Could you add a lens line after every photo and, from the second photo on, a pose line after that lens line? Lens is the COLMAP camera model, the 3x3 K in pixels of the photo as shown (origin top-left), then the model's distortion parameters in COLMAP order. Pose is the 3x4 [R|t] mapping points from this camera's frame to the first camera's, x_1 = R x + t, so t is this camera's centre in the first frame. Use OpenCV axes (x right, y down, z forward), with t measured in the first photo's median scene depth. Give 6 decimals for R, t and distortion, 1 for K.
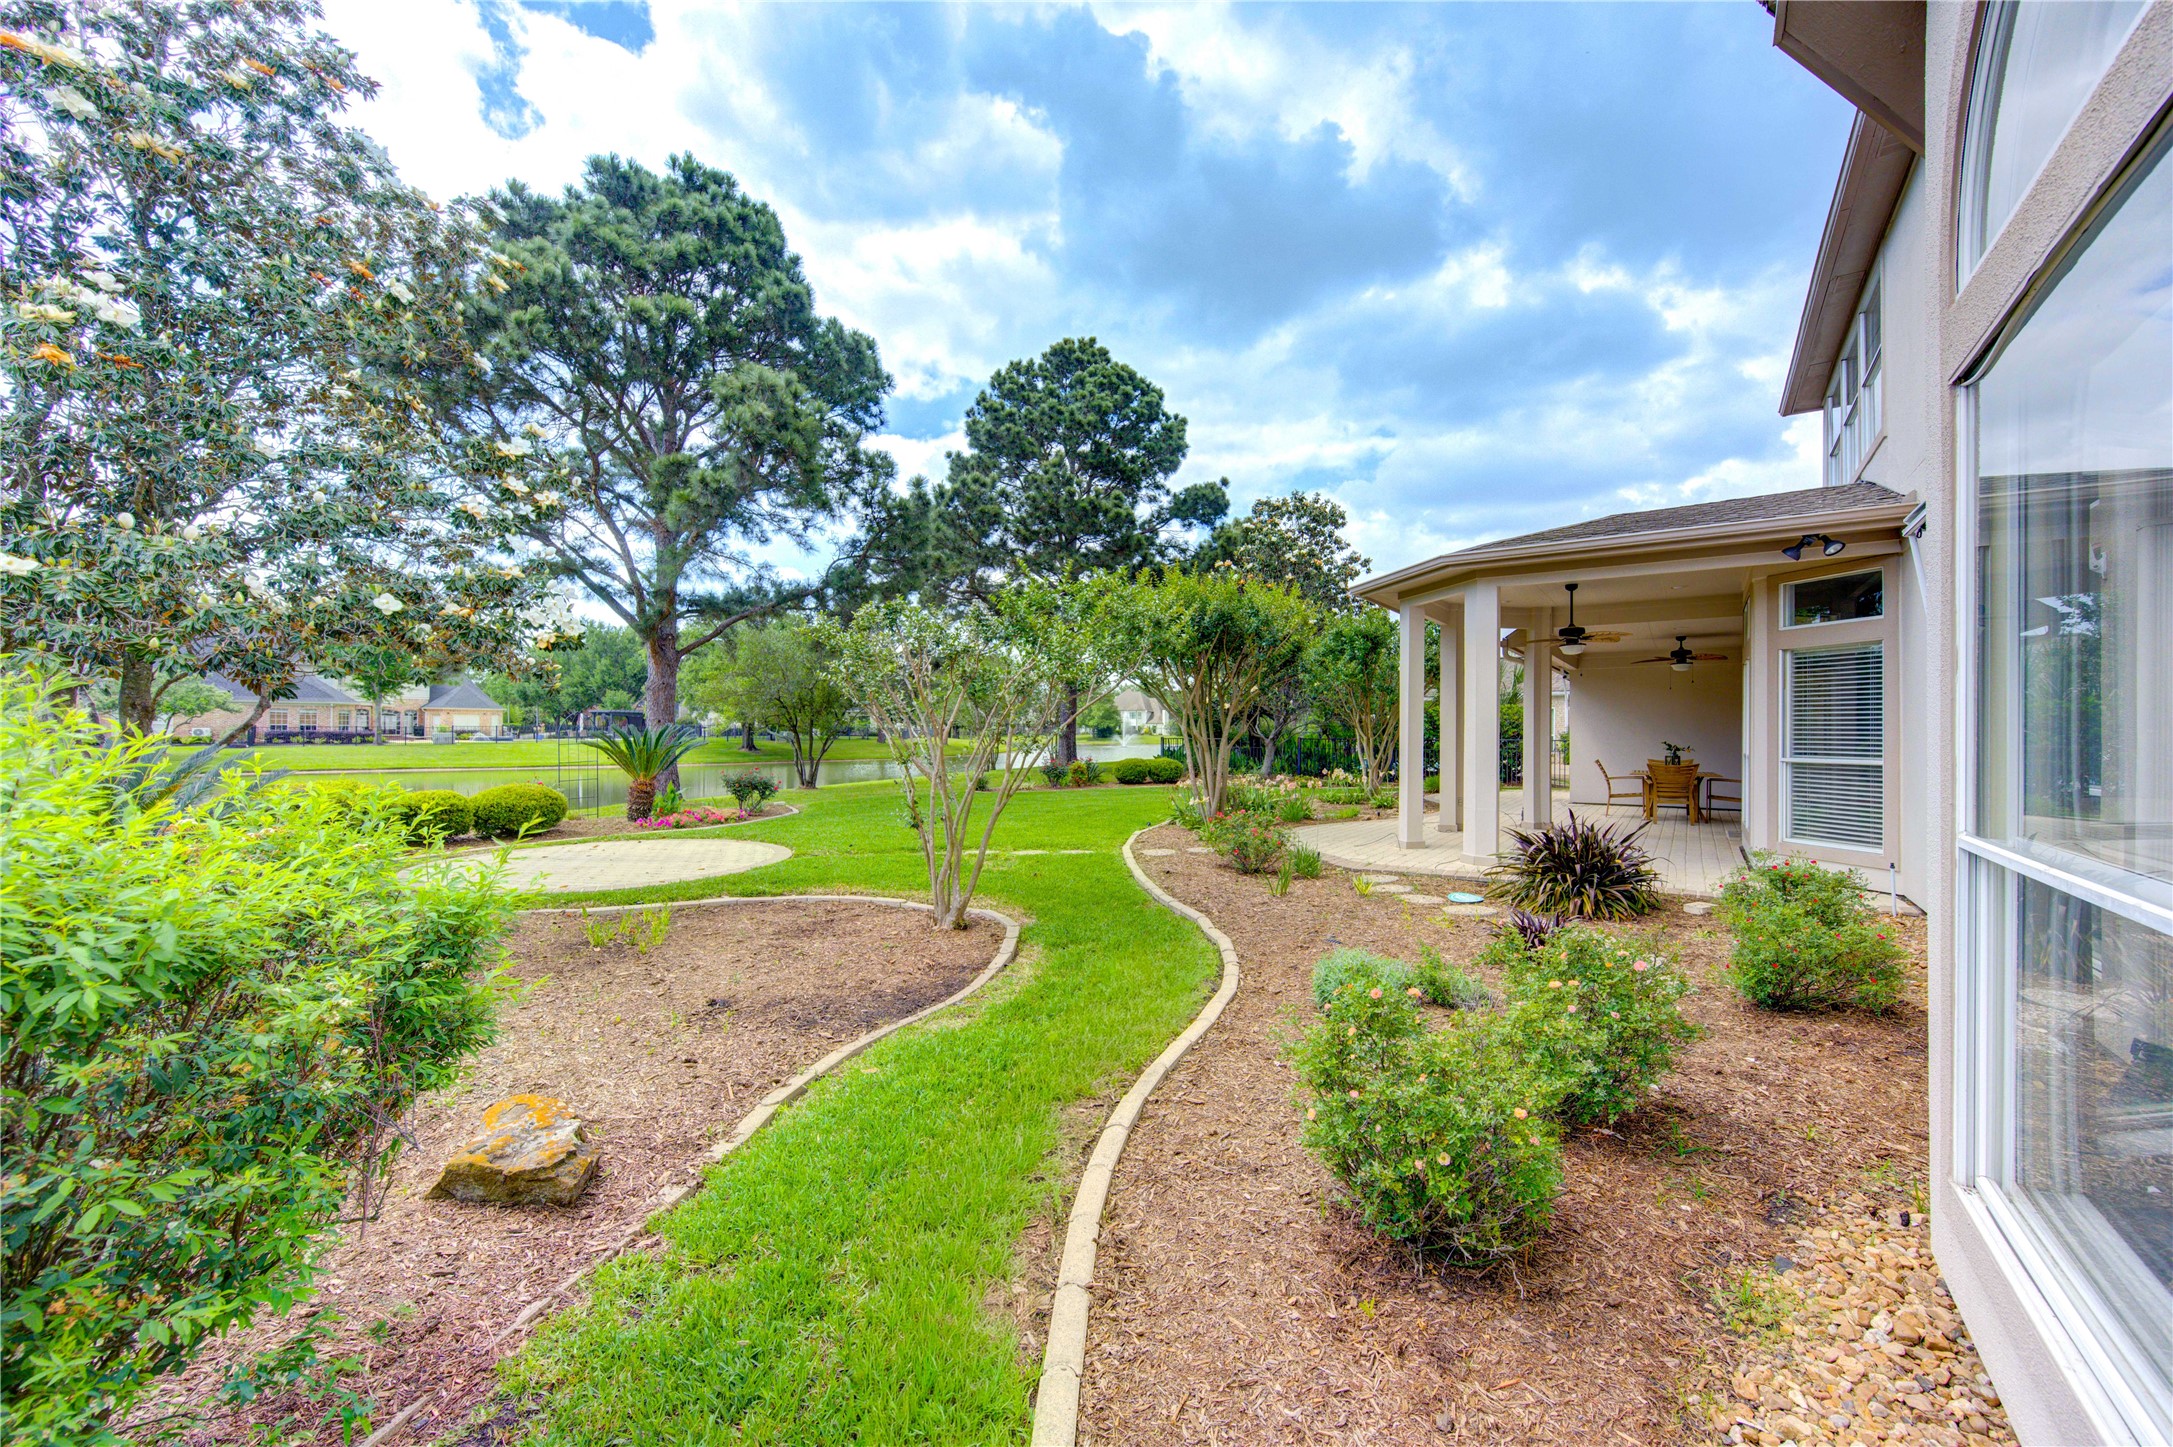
lens RADIAL K [[847.6, 0, 1091.4], [0, 847.6, 723.3], [0, 0, 1]] dist [-0.000659, -0.000425]
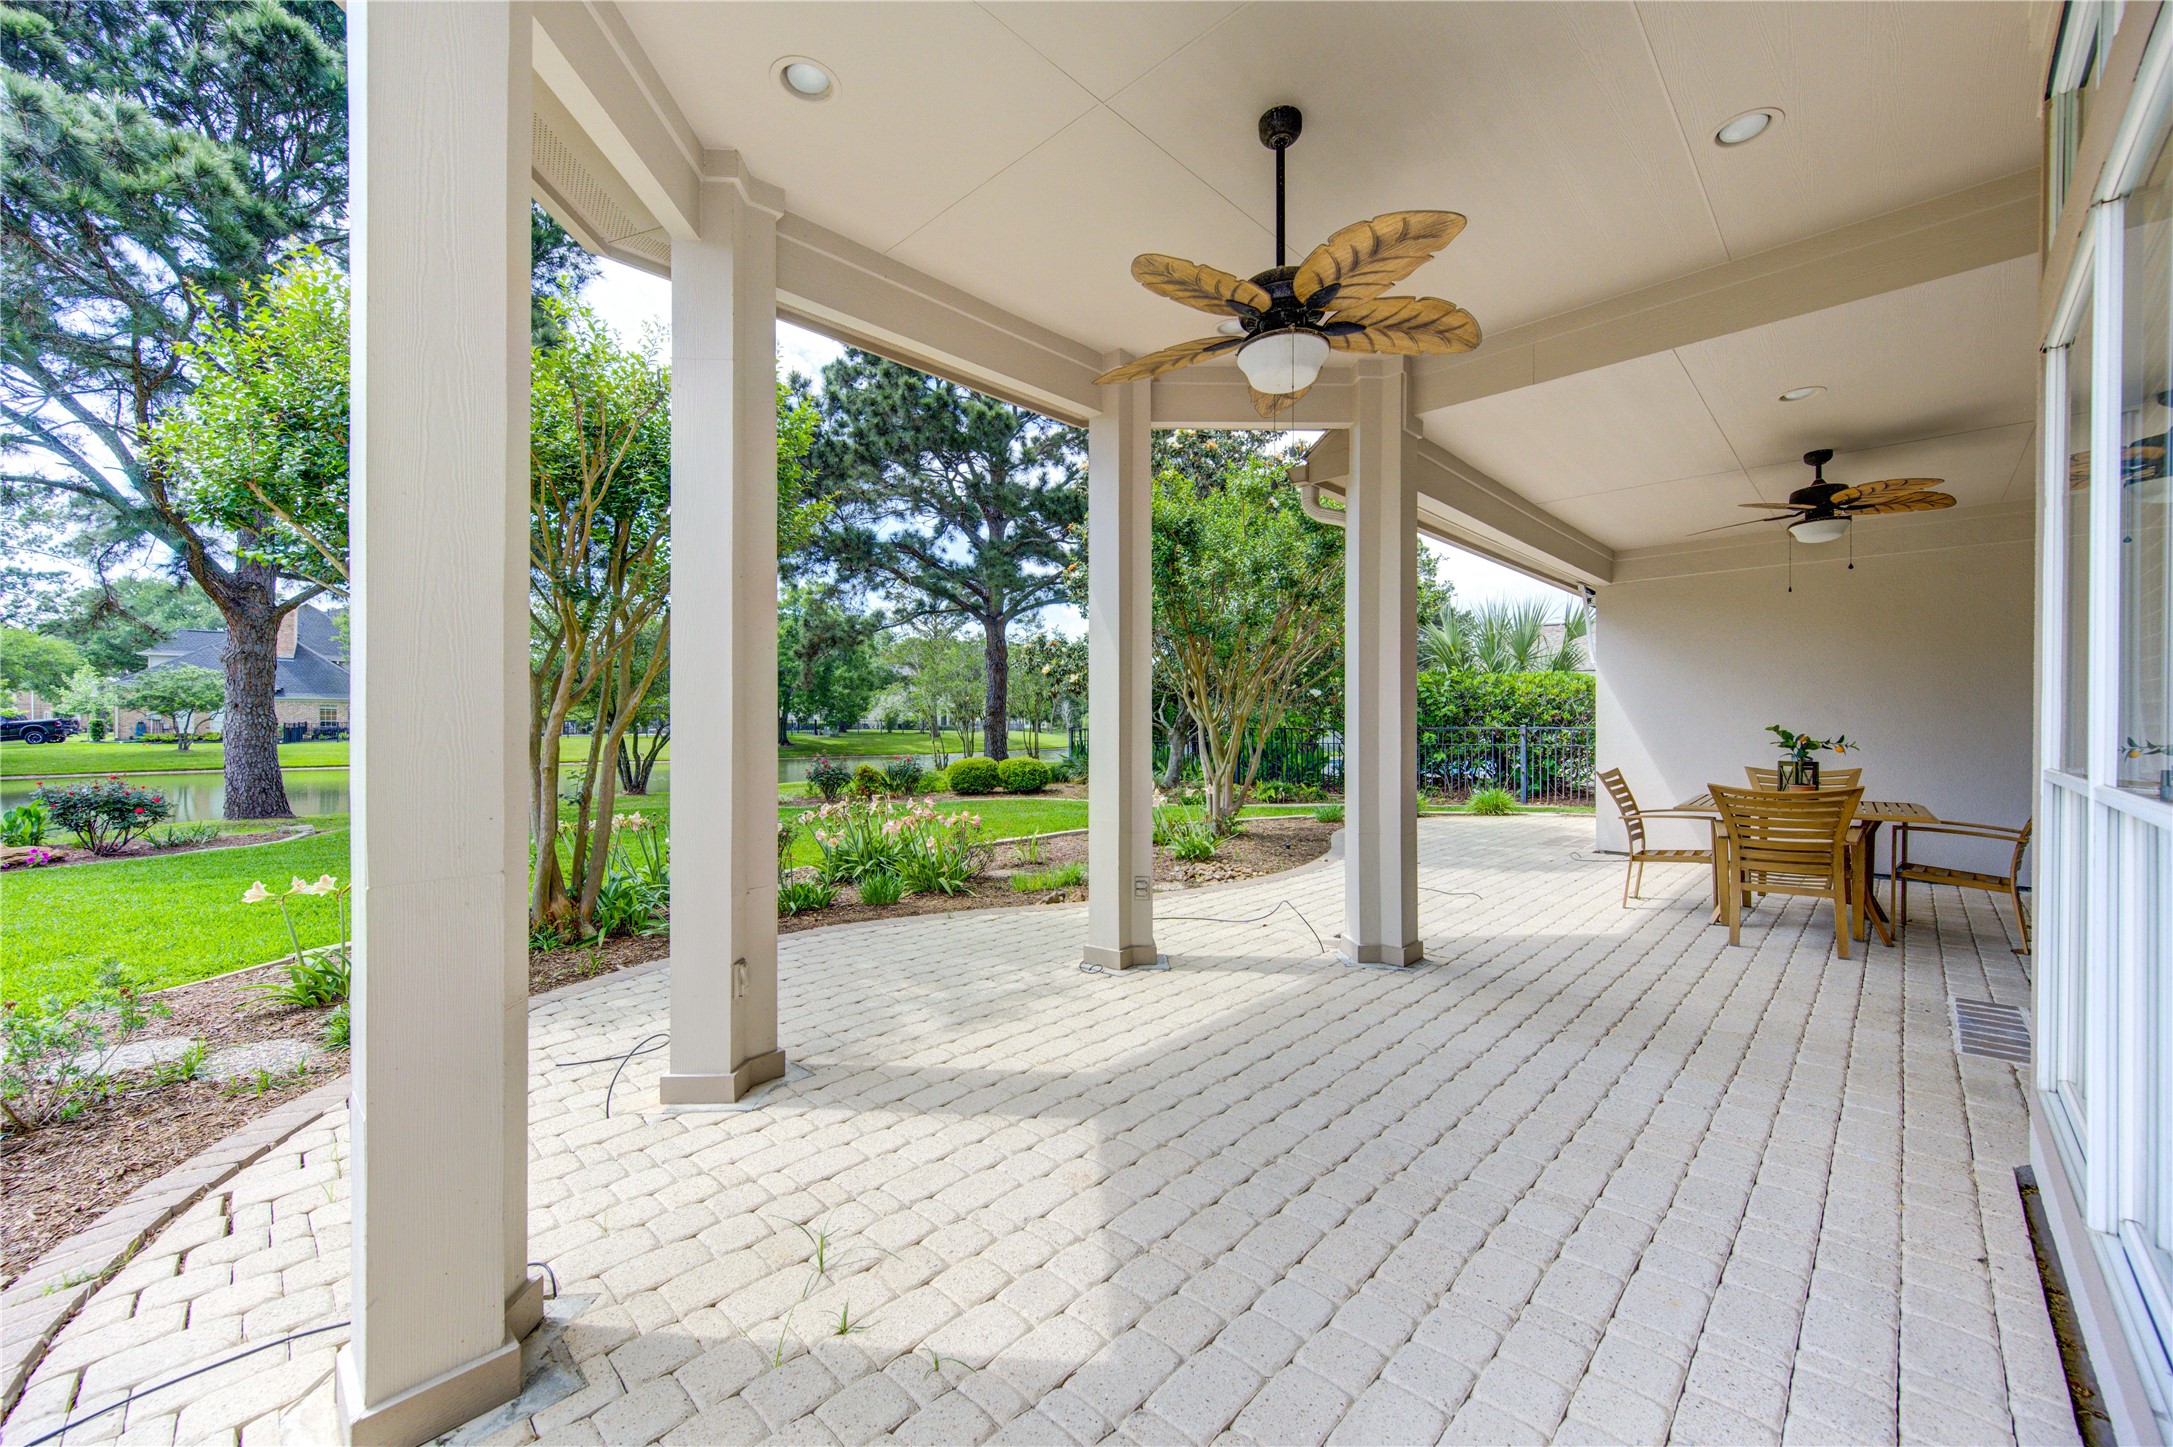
lens RADIAL K [[847.6, 0, 1091.4], [0, 847.6, 723.3], [0, 0, 1]] dist [-0.000659, -0.000425]
pose [[0.987972, -0.007586, -0.154445, 0.427251], [0.008794, 0.999936, 0.007141, 0.015025], [0.154381, -0.008413, 0.987976, 0.567329]]
